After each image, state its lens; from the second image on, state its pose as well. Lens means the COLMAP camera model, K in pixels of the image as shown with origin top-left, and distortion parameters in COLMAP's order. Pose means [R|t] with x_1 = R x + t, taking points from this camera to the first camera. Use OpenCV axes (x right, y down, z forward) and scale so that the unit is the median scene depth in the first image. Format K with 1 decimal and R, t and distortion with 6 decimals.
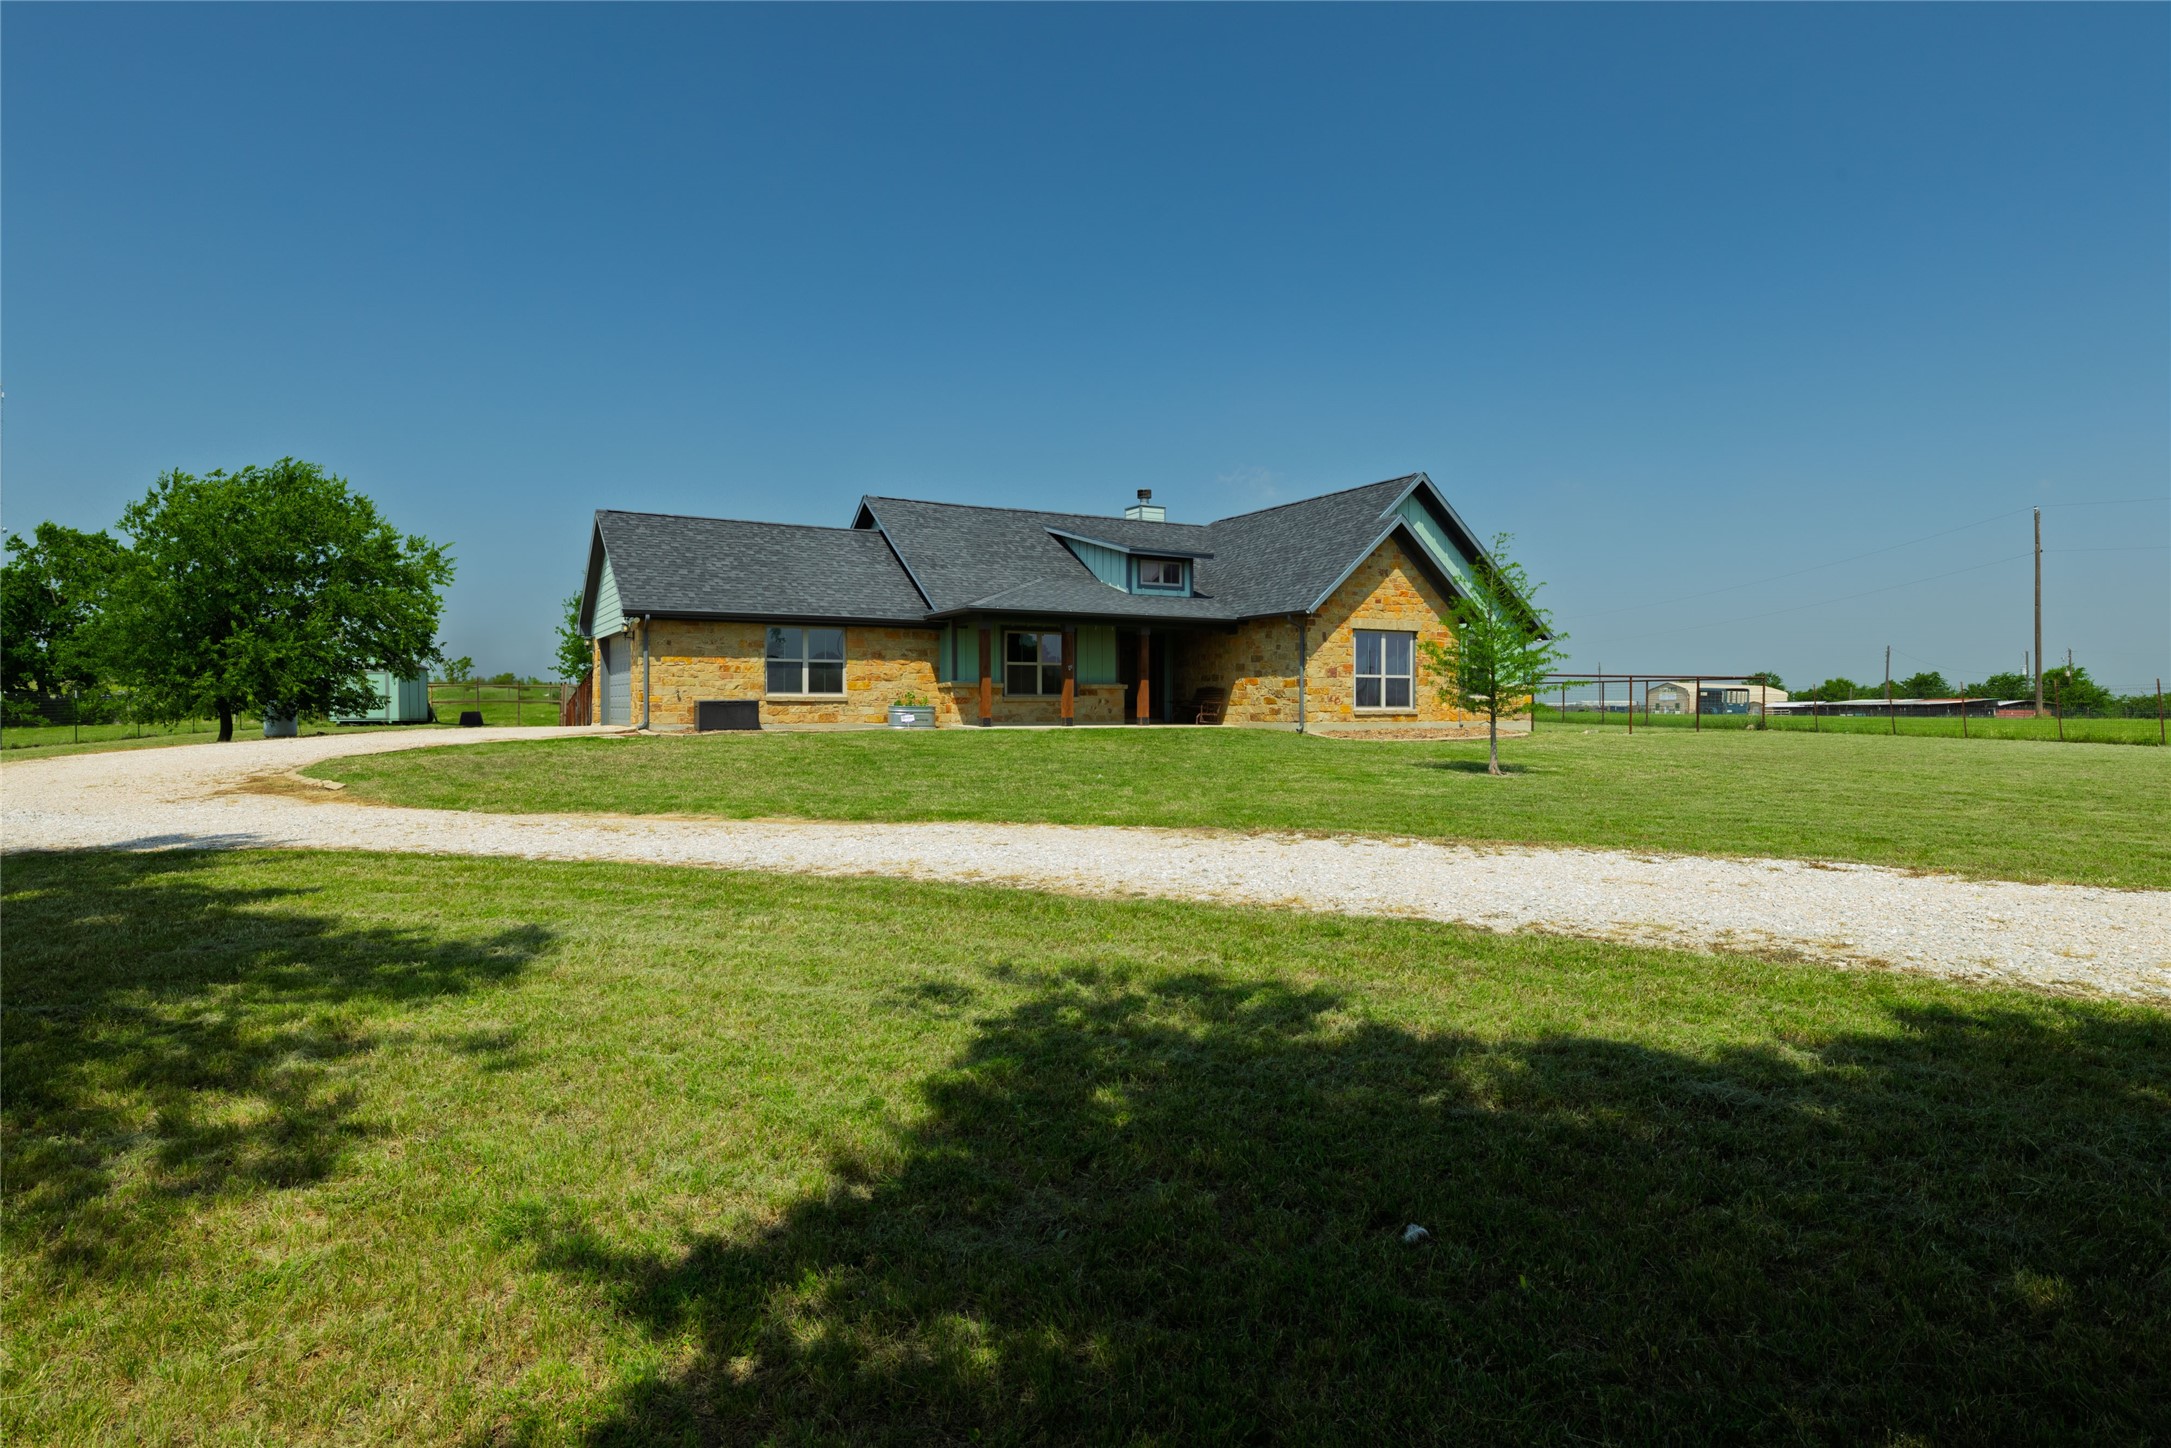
lens RADIAL K [[1213.6, 0, 1089.8], [0, 1213.6, 718.5], [0, 0, 1]] dist [-0.001339, 0.000221]
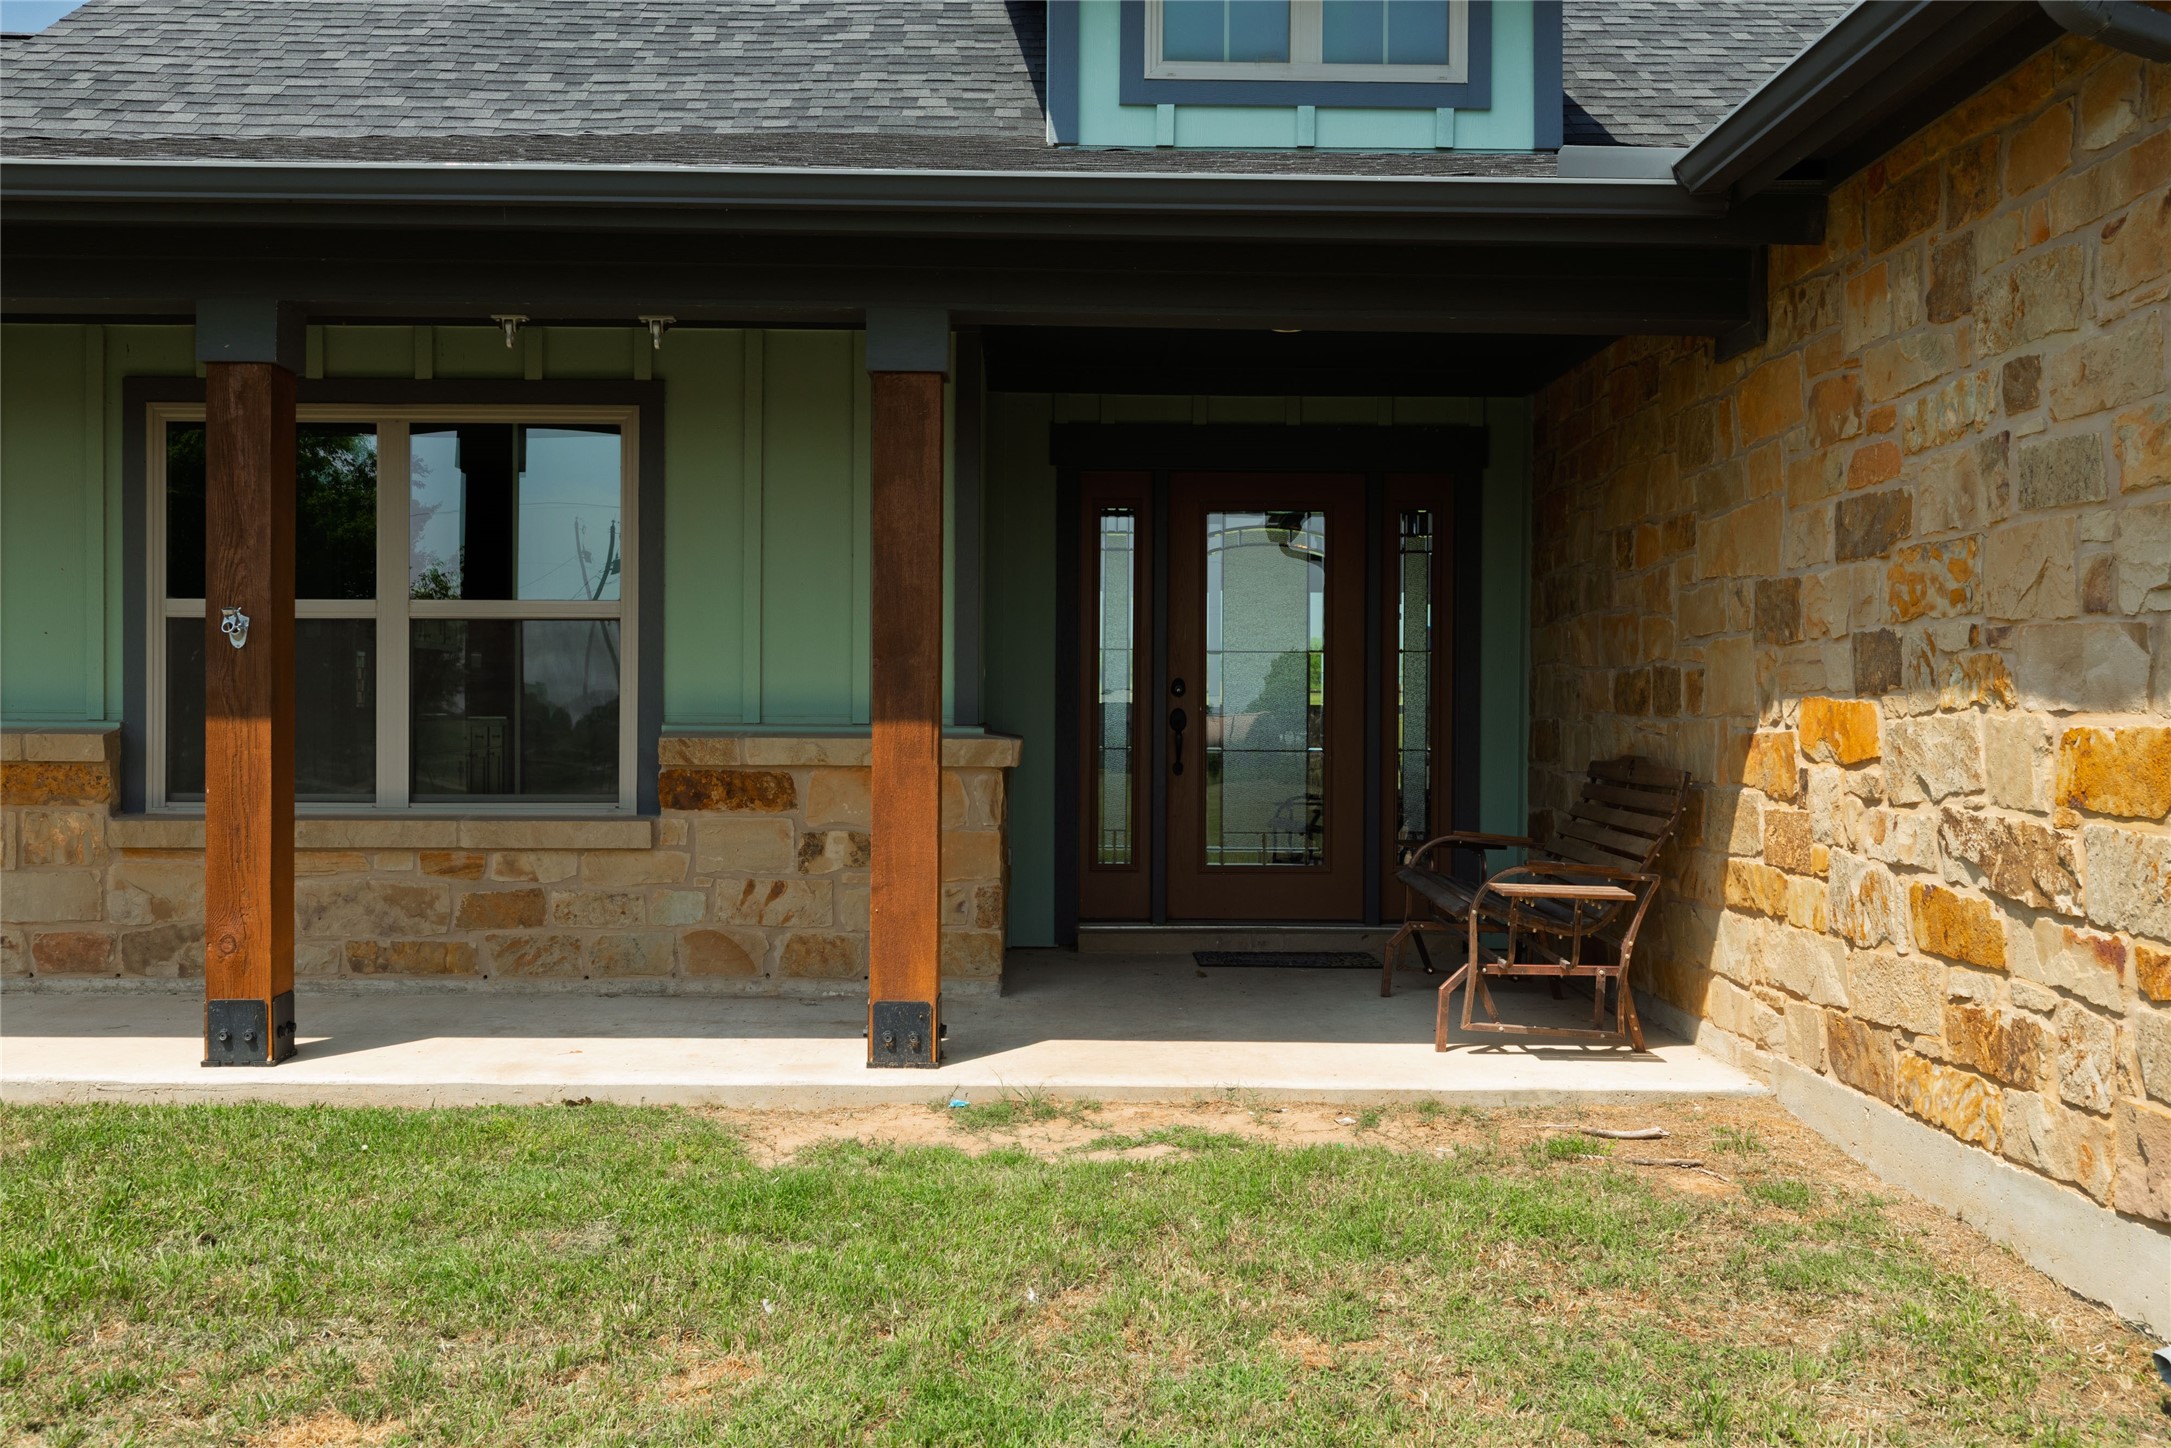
lens RADIAL K [[1985.7, 0, 1083.9], [0, 1985.7, 722.3], [0, 0, 1]] dist [0.001054, 0.000000]
pose [[0.862943, 0.009209, -0.505218, 0.168260], [-0.010266, 0.999947, 0.000693, -0.031085], [0.505198, 0.004588, 0.862991, 0.811854]]
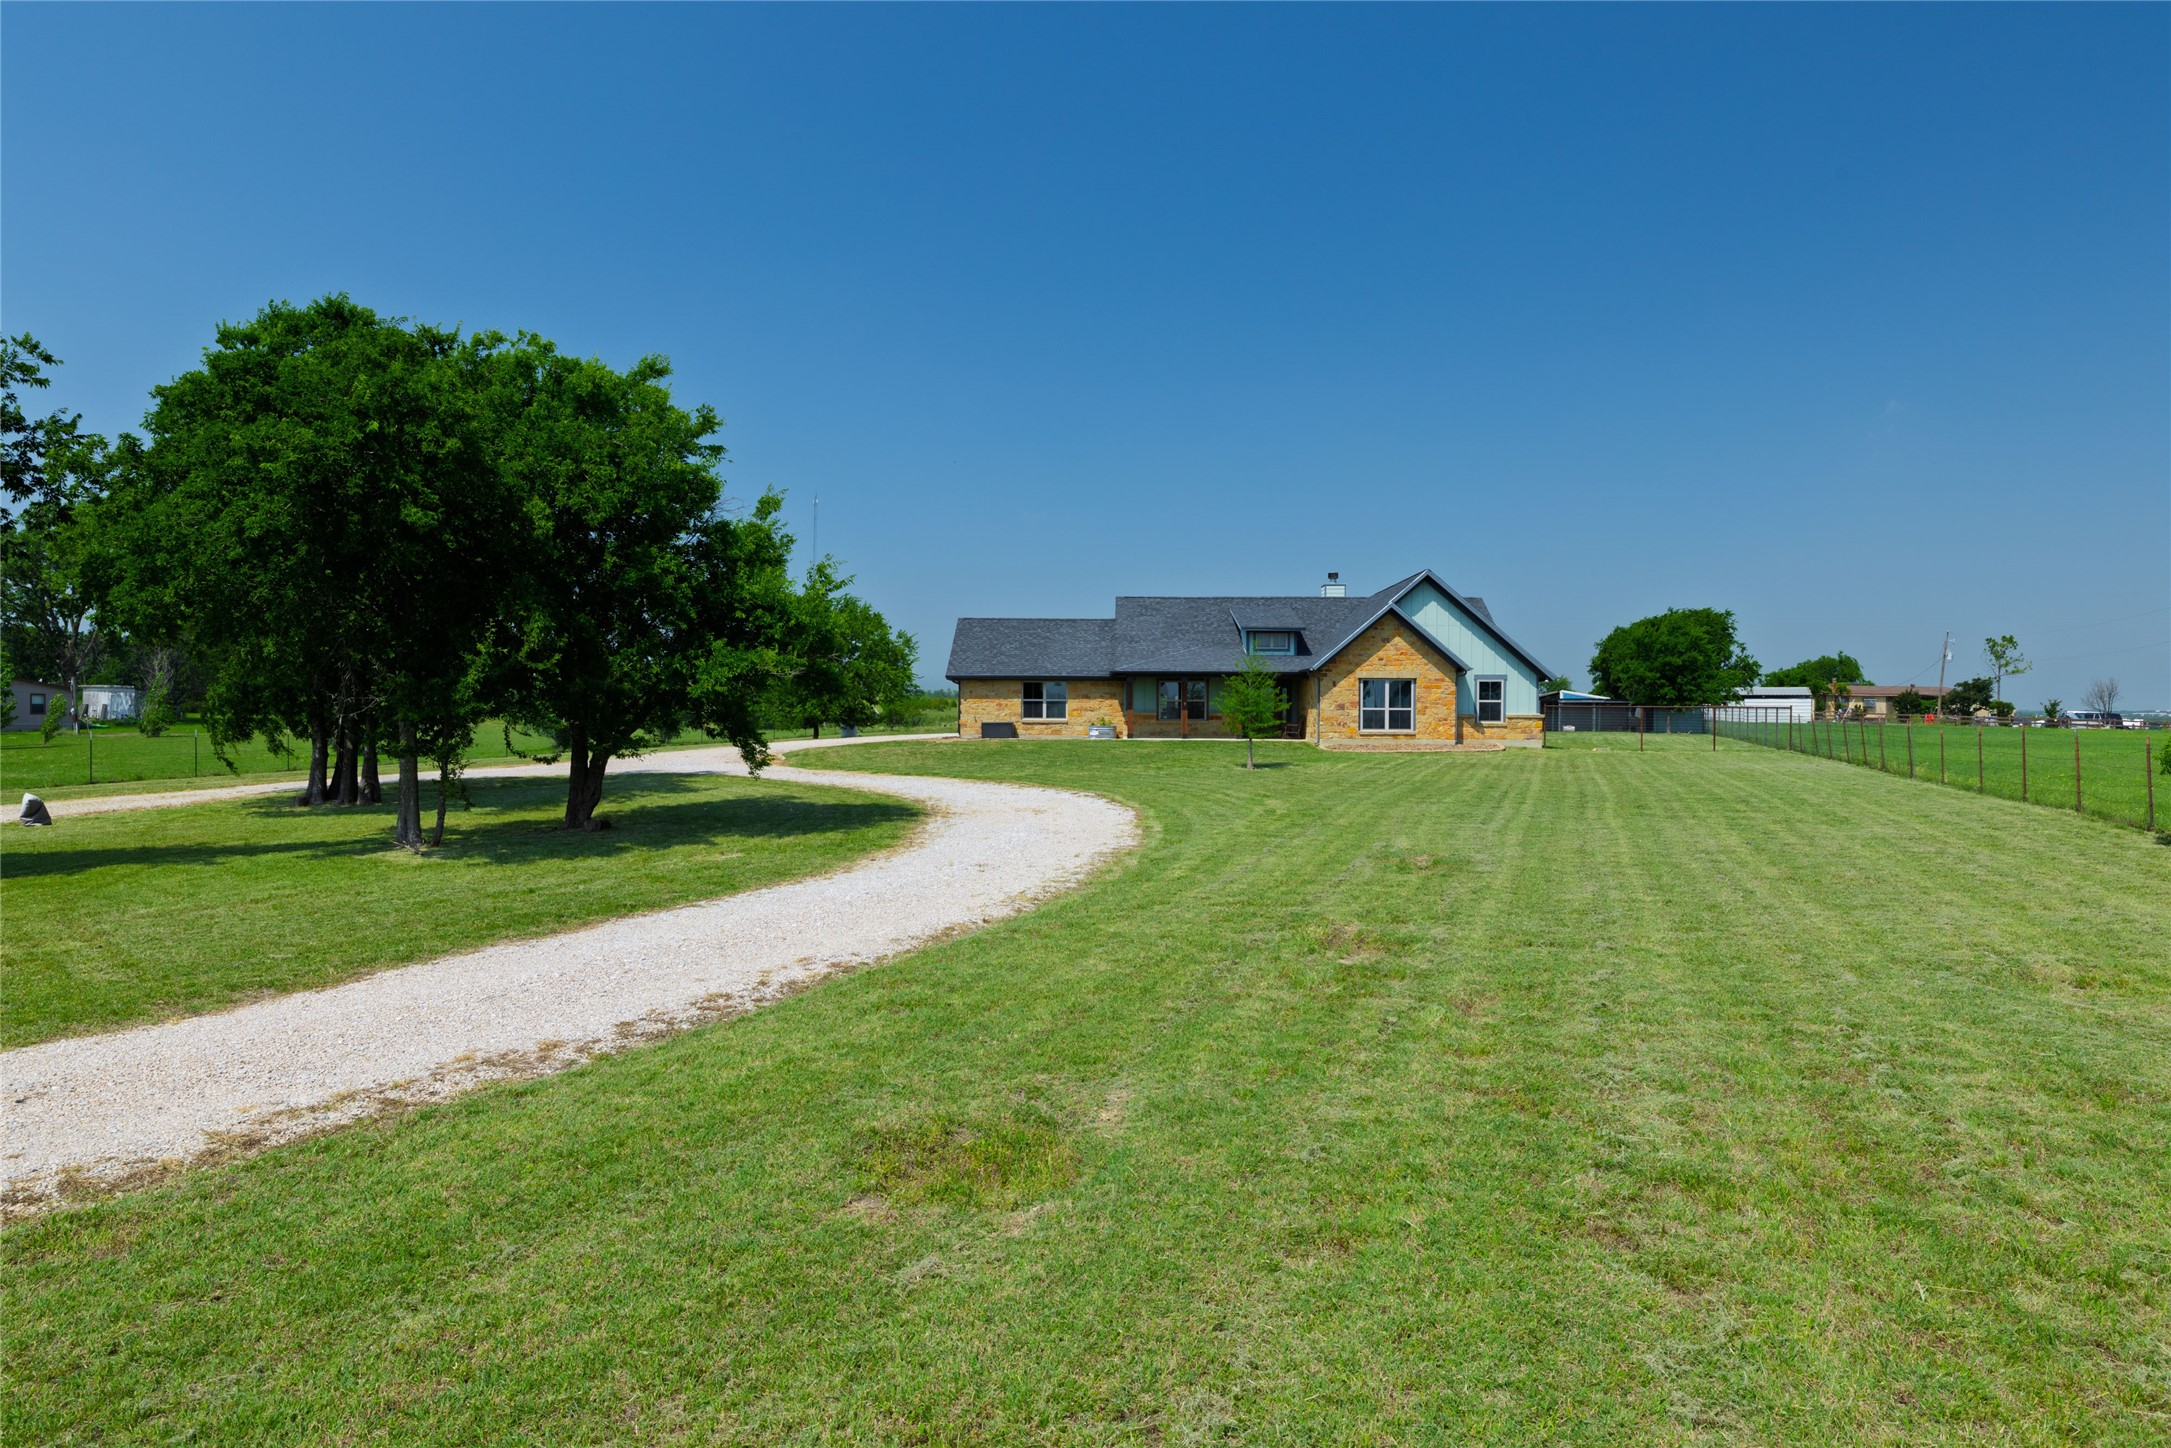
lens RADIAL K [[1213.6, 0, 1083.4], [0, 1213.6, 721.6], [0, 0, 1]] dist [-0.001339, 0.000221]
pose [[0.848390, 0.009689, -0.529283, 0.730607], [-0.010846, 0.999941, 0.000920, -0.016755], [0.529260, 0.004960, 0.848445, -0.478426]]
